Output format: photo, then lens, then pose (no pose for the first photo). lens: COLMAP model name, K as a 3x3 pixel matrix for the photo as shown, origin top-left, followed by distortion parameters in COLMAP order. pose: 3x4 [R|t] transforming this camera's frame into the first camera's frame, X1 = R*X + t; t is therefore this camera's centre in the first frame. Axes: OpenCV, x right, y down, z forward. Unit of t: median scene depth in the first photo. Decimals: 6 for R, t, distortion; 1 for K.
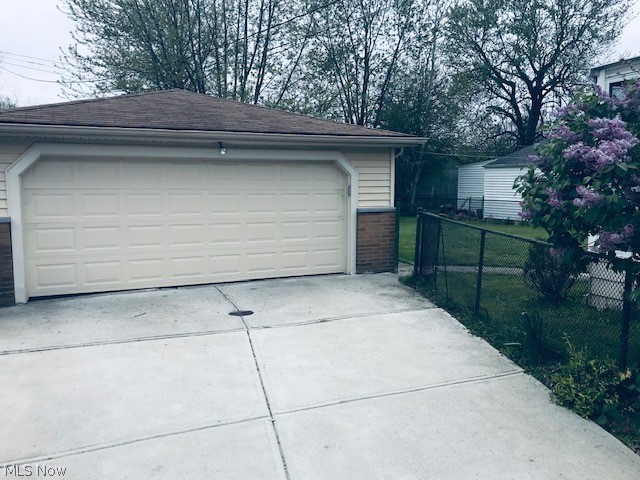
lens RADIAL K [[522.9, 0, 320.0], [0, 522.9, 240.0], [0, 0, 1]] dist [0.030481, -0.042065]
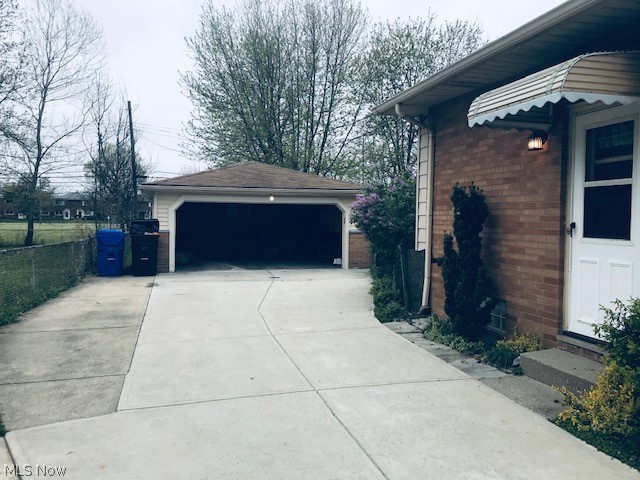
lens RADIAL K [[522.9, 0, 320.0], [0, 522.9, 240.0], [0, 0, 1]] dist [0.030481, -0.042065]
pose [[0.986029, 0.016584, -0.165747, 0.207452], [-0.028604, 0.997109, -0.070398, 0.075115], [0.164100, 0.074155, 0.983652, -0.566901]]
